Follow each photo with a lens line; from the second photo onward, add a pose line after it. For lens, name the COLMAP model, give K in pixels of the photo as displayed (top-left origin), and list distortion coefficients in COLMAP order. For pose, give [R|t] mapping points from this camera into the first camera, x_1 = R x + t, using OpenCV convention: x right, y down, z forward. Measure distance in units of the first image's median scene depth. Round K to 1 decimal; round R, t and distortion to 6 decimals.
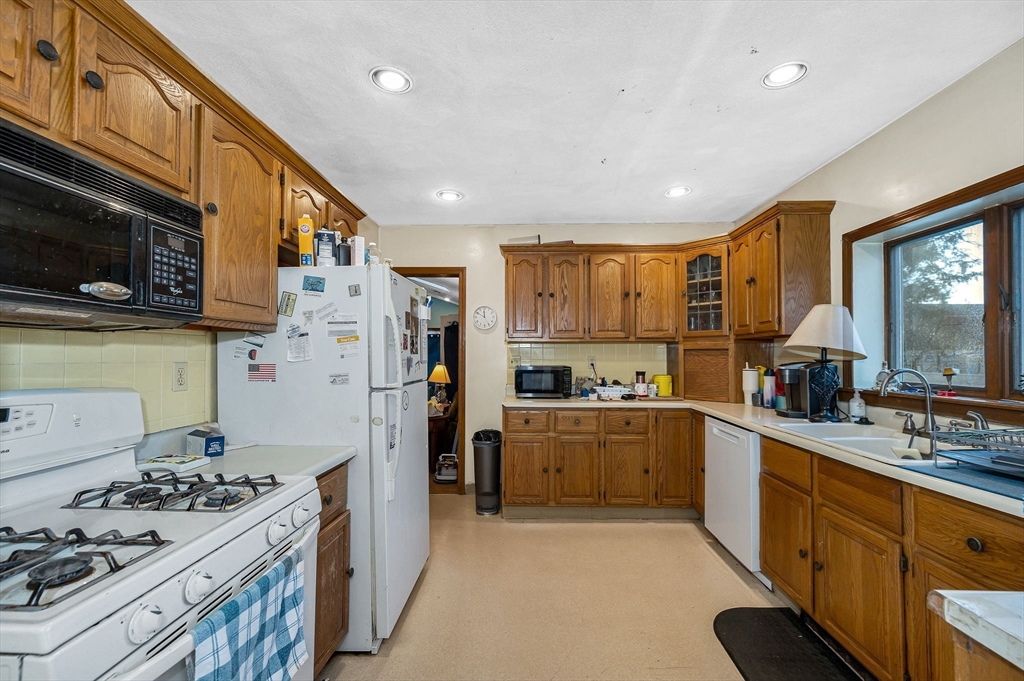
lens RADIAL K [[430.7, 0, 517.5], [0, 430.7, 341.3], [0, 0, 1]] dist [0.001386, 0.000164]
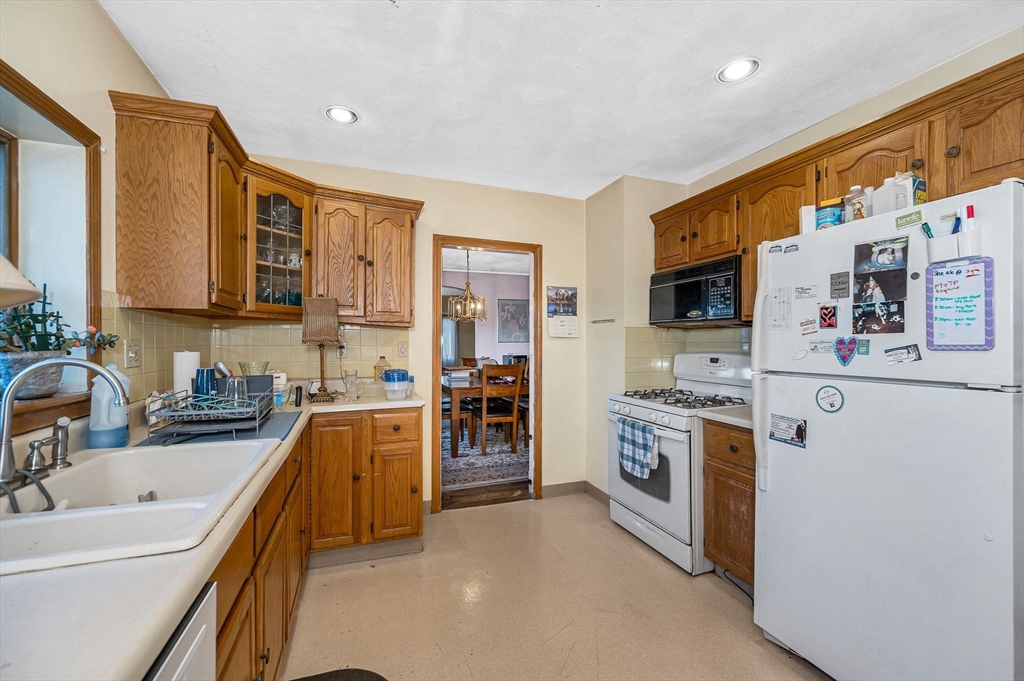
lens RADIAL K [[430.7, 0, 517.5], [0, 430.7, 341.3], [0, 0, 1]] dist [0.001386, 0.000164]
pose [[-0.929190, 0.002576, -0.369593, 0.563481], [0.015349, 0.999382, -0.031624, 0.064123], [0.369283, -0.035057, -0.928655, 1.699845]]
